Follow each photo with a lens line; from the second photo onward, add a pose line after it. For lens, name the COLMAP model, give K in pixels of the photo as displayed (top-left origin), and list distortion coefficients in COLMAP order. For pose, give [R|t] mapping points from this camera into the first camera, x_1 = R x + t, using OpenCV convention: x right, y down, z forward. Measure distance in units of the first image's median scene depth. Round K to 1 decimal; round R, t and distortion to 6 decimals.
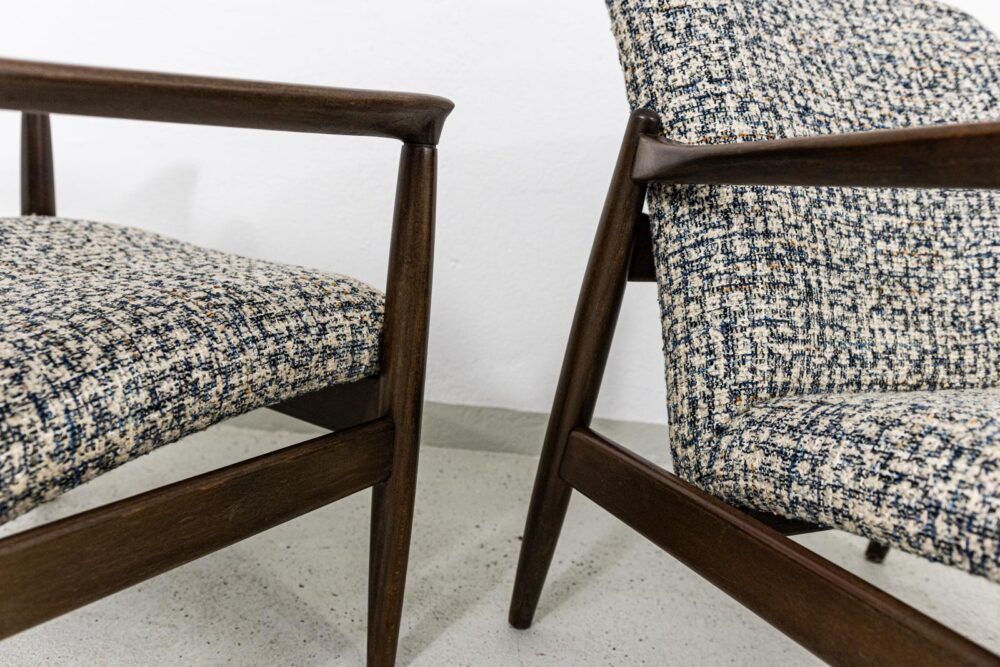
lens RADIAL K [[837.1, 0, 500.0], [0, 837.1, 333.5], [0, 0, 1]] dist [-0.003788, 0.002679]
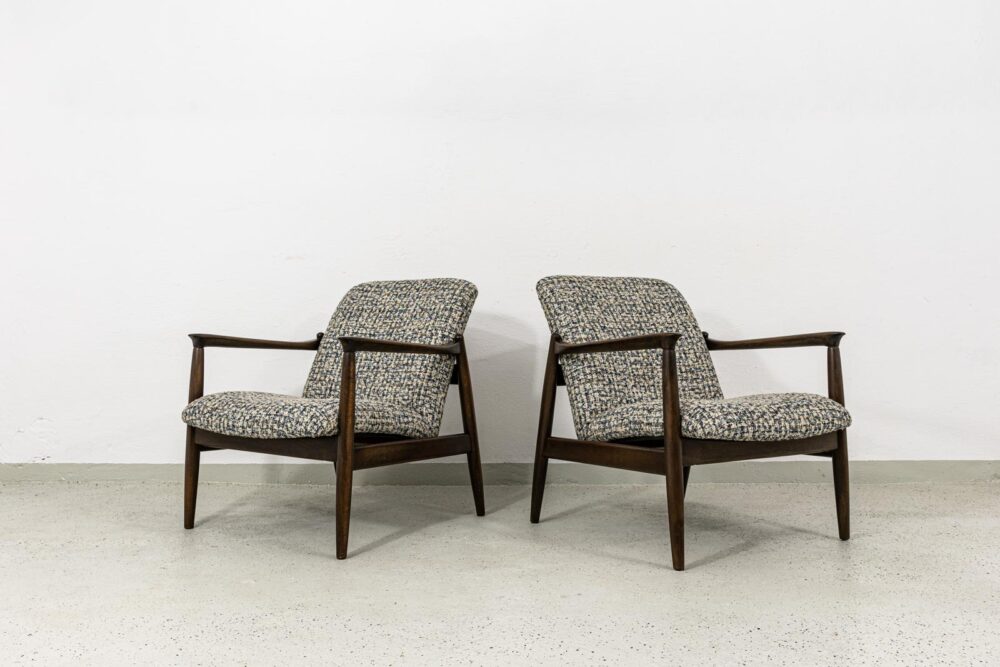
lens RADIAL K [[889.9, 0, 501.3], [0, 889.9, 265.8], [0, 0, 1]] dist [0.004075, 0.011913]
pose [[0.991614, -0.090333, 0.092417, -0.356619], [0.111999, 0.957495, -0.265819, 0.408829], [-0.064477, 0.273941, 0.959583, -2.554577]]
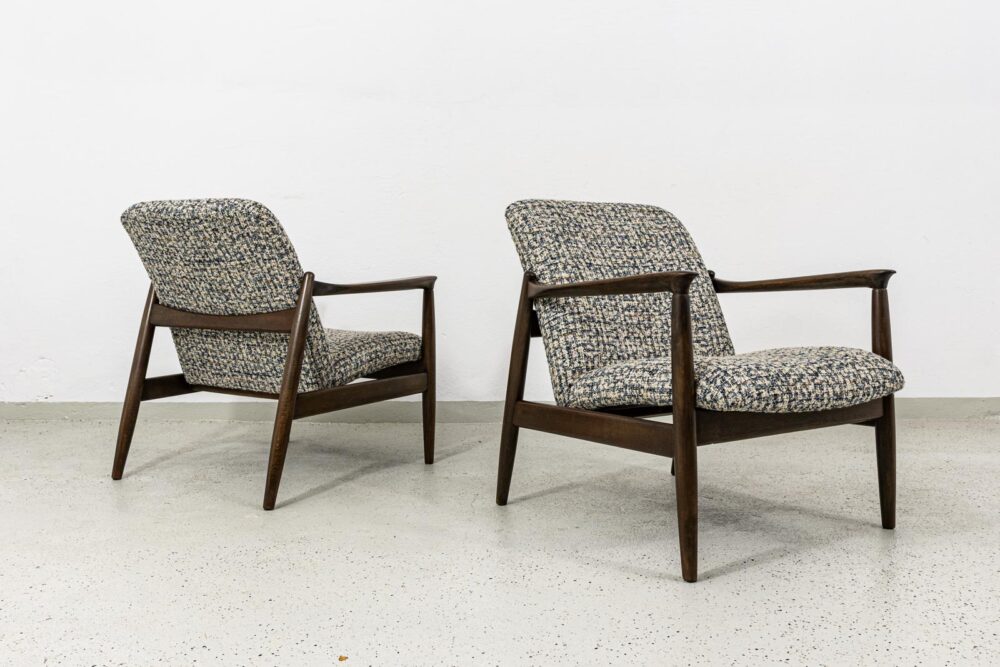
lens RADIAL K [[889.9, 0, 501.3], [0, 889.9, 265.8], [0, 0, 1]] dist [0.004075, 0.011913]
pose [[0.988216, -0.094539, 0.120381, -0.259160], [0.116948, 0.973741, -0.195322, 0.263186], [-0.098755, 0.207099, 0.973323, -1.793685]]
